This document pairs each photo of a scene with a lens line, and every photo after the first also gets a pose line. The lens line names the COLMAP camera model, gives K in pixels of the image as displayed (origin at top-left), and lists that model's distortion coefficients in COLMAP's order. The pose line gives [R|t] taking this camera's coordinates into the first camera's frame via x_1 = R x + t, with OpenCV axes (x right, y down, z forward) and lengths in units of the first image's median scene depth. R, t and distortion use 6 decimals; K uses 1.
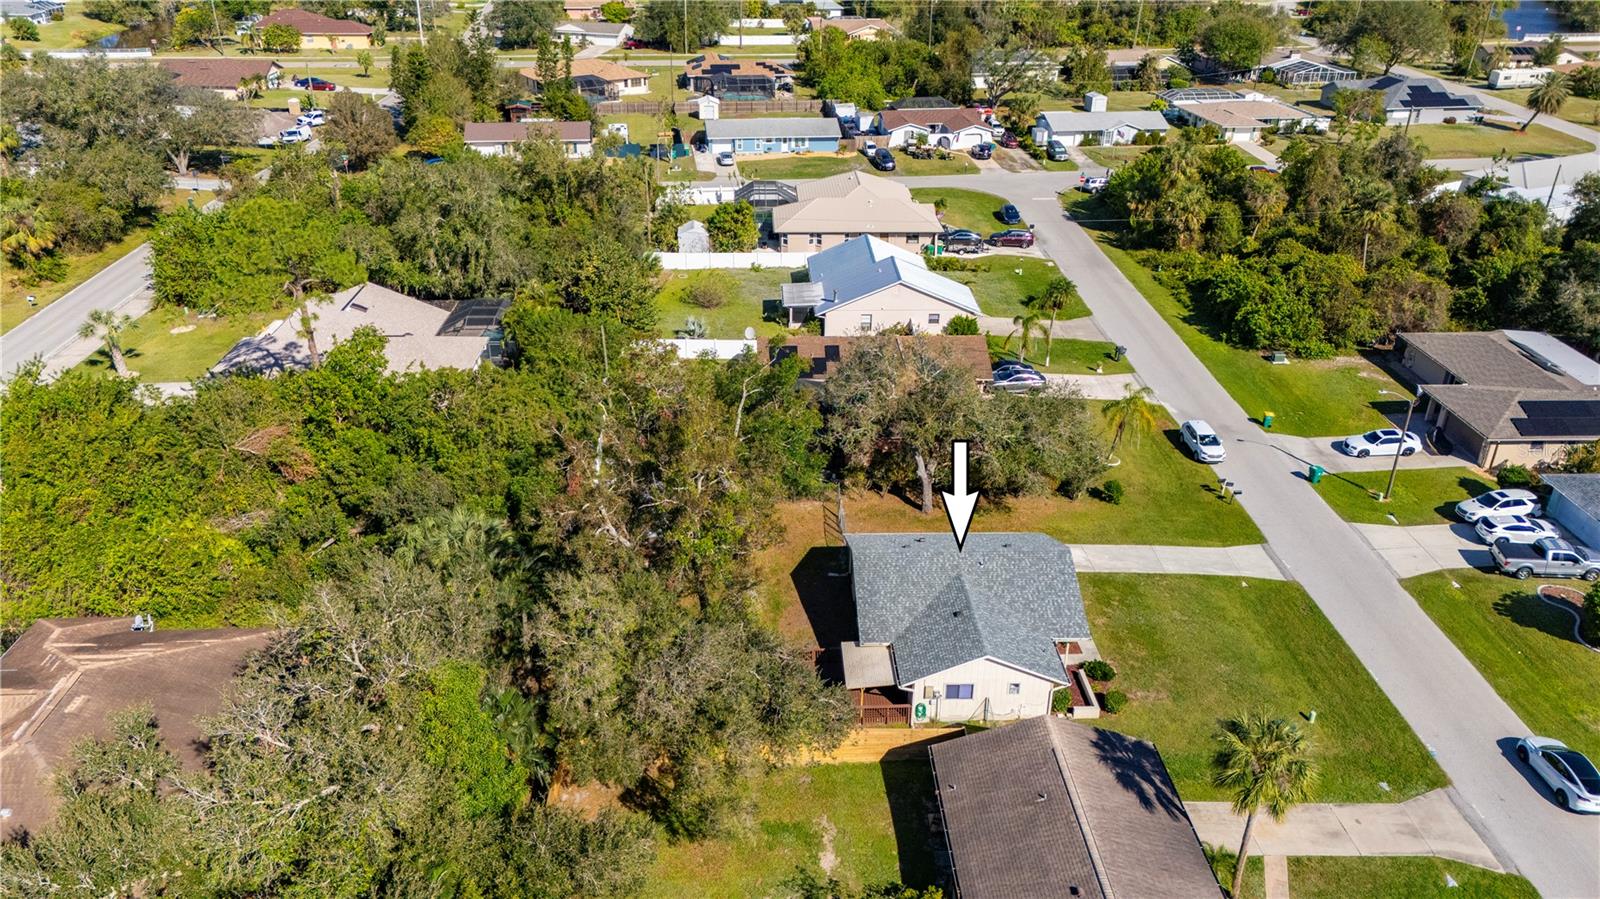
lens RADIAL K [[1167.7, 0, 787.0], [0, 1167.7, 458.0], [0, 0, 1]] dist [0.067748, -0.059215]
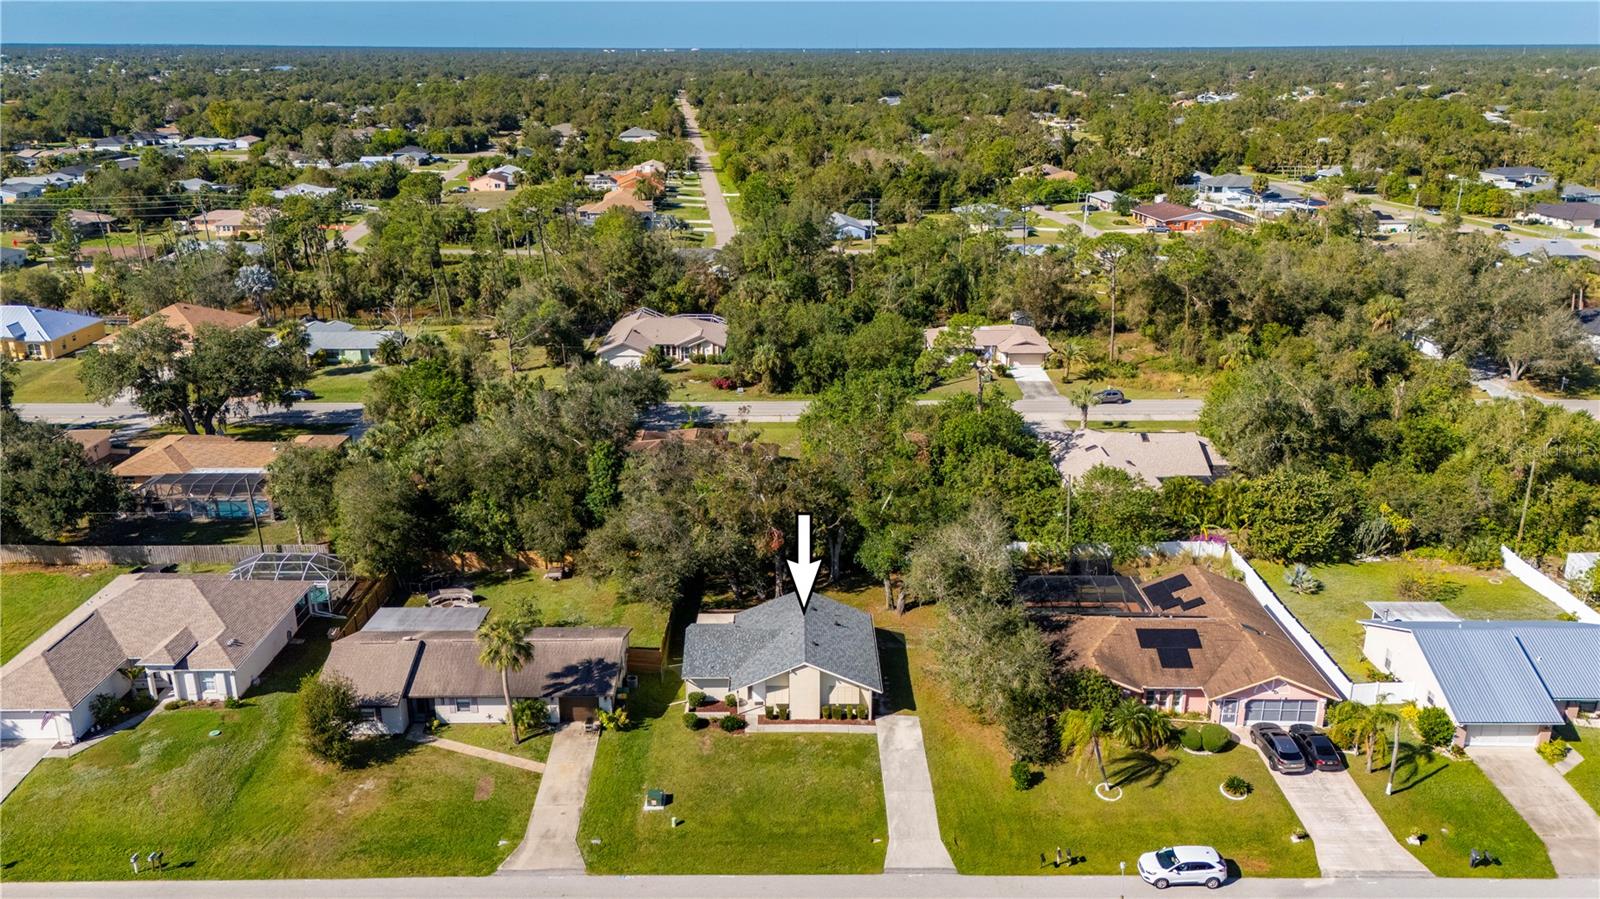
lens RADIAL K [[1167.7, 0, 798.5], [0, 1167.7, 458.1], [0, 0, 1]] dist [0.067748, -0.059215]
pose [[-0.031123, 0.318380, -0.947452, 0.698973], [-0.459327, 0.837334, 0.296465, -0.244804], [0.887722, 0.444417, 0.120180, 0.380450]]
